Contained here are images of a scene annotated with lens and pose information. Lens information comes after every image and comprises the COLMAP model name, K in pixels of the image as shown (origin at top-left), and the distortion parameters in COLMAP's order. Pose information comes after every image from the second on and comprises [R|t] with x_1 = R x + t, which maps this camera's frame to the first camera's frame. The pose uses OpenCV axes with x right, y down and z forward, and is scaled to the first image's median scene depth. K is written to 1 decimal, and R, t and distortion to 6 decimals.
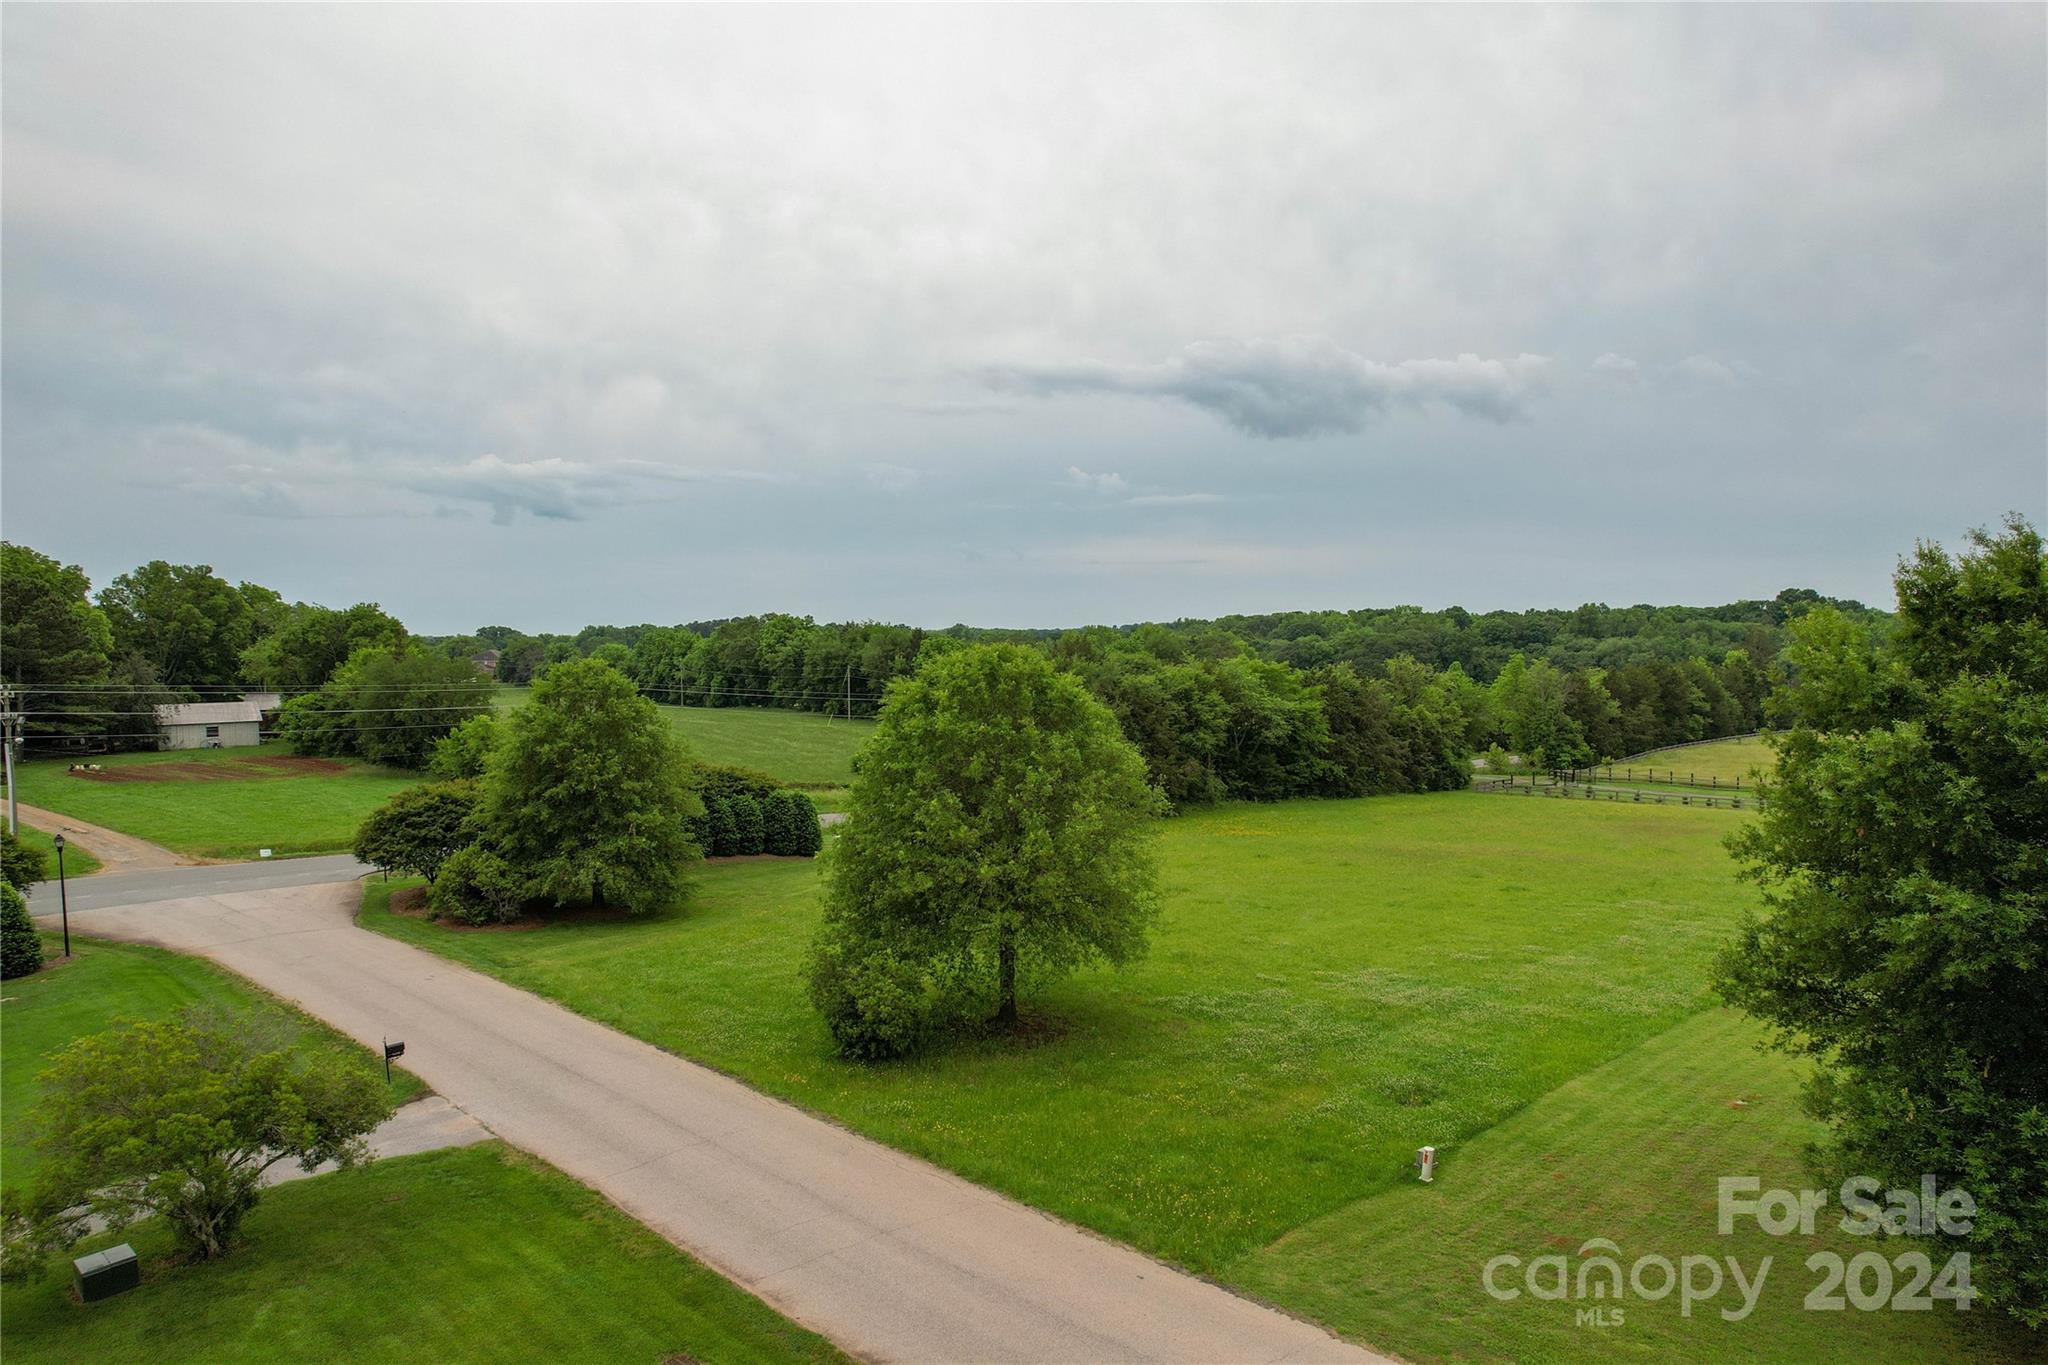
lens RADIAL K [[1306.9, 0, 1026.1], [0, 1306.9, 695.2], [0, 0, 1]] dist [-0.071914, 0.063399]
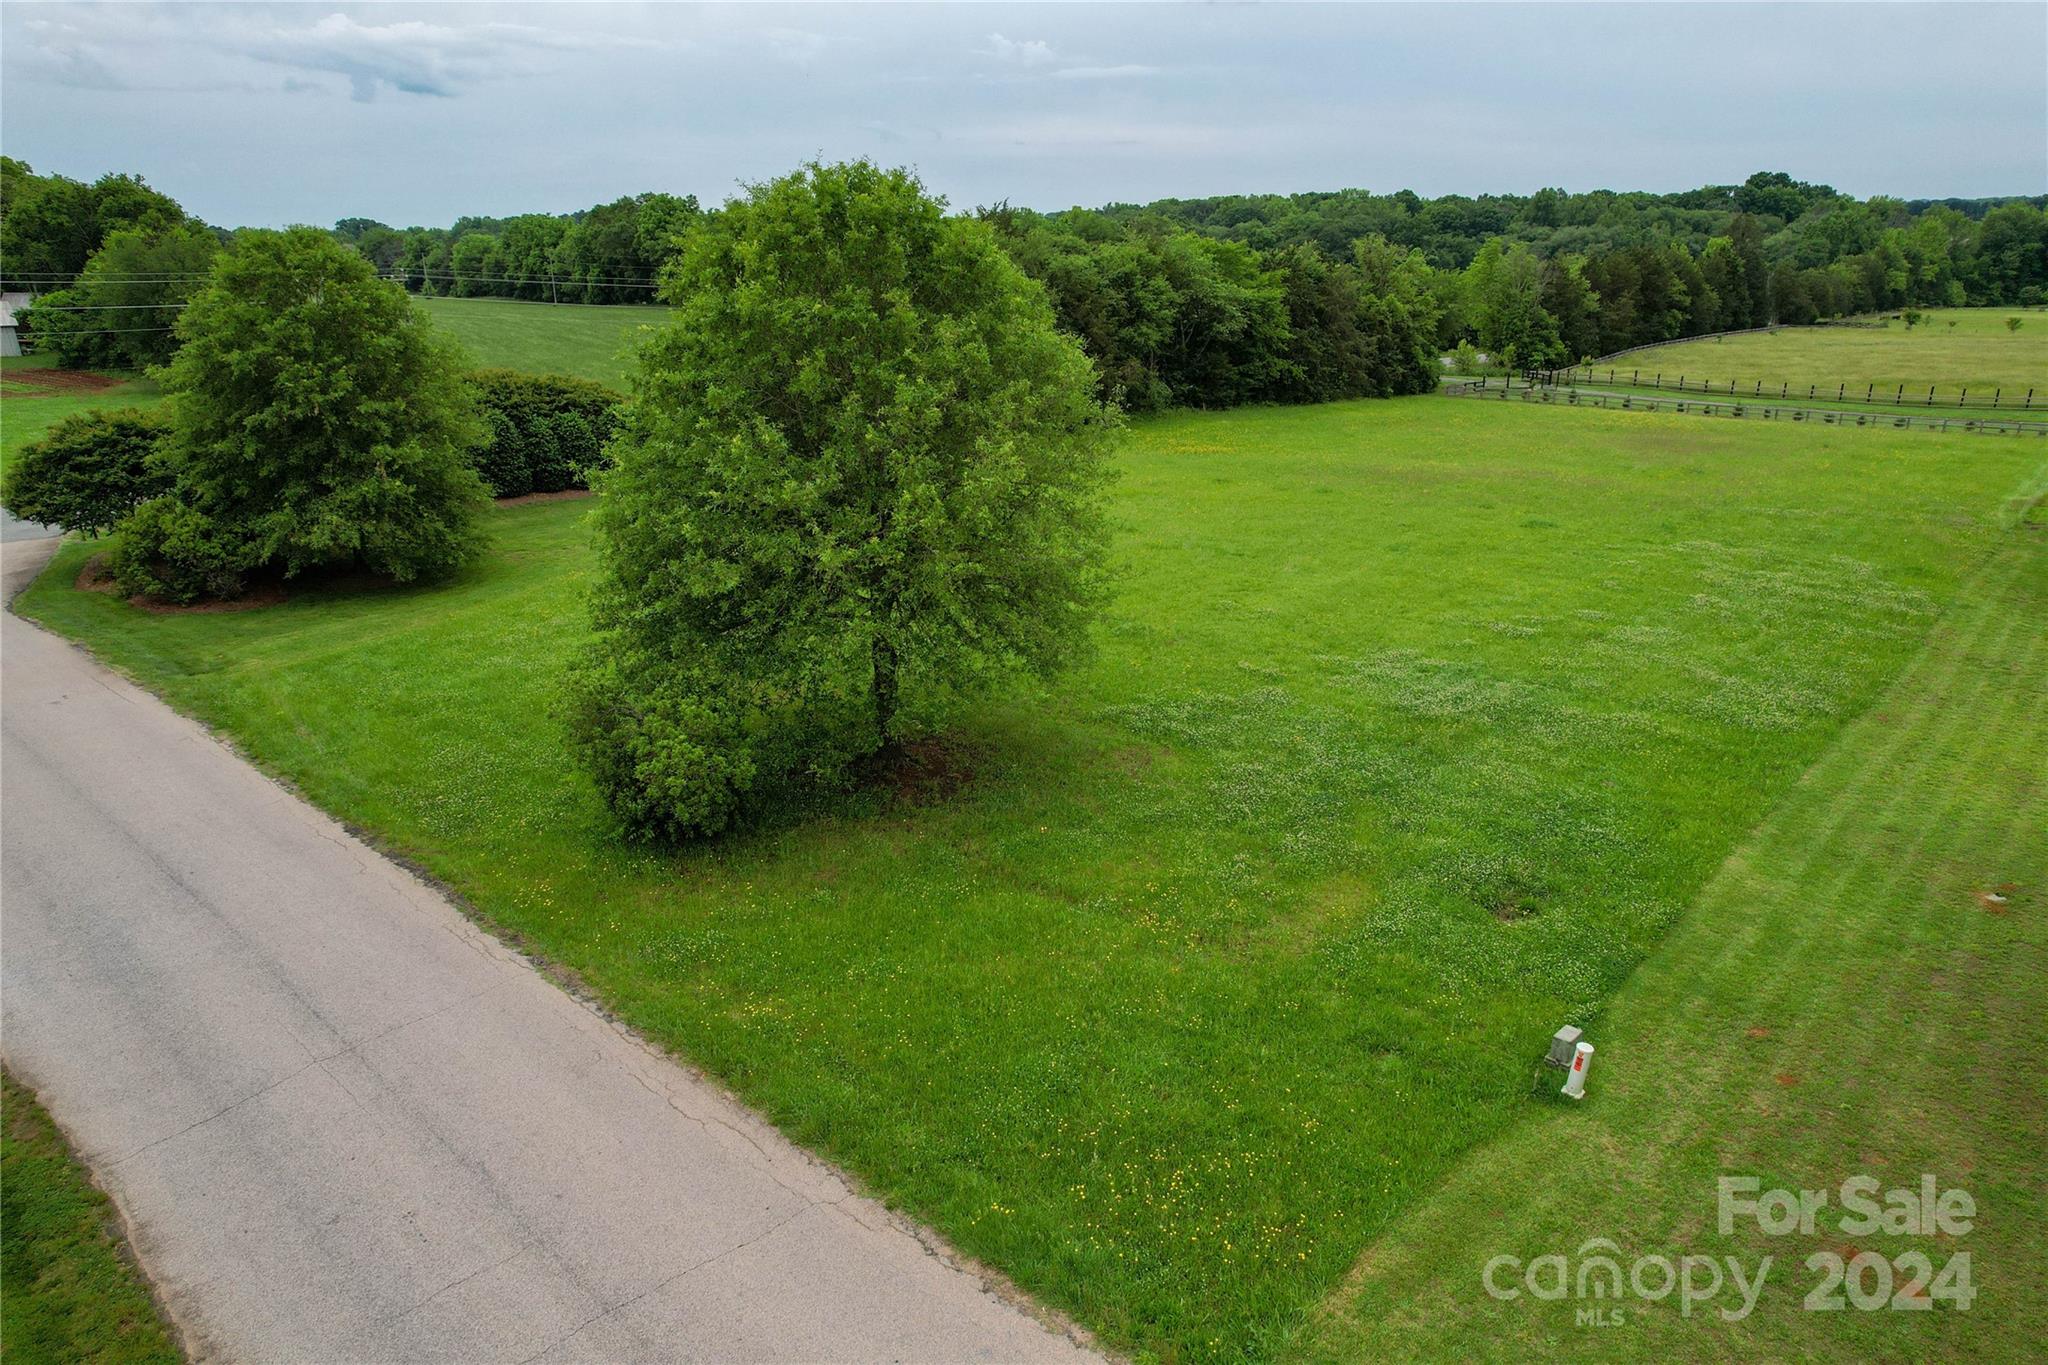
lens RADIAL K [[1306.9, 0, 1026.1], [0, 1306.9, 695.2], [0, 0, 1]] dist [-0.071914, 0.063399]
pose [[0.998312, -0.021609, 0.053914, 0.015350], [0.004605, 0.954743, 0.297395, 0.011706], [-0.057900, -0.296645, 0.953231, 0.254084]]
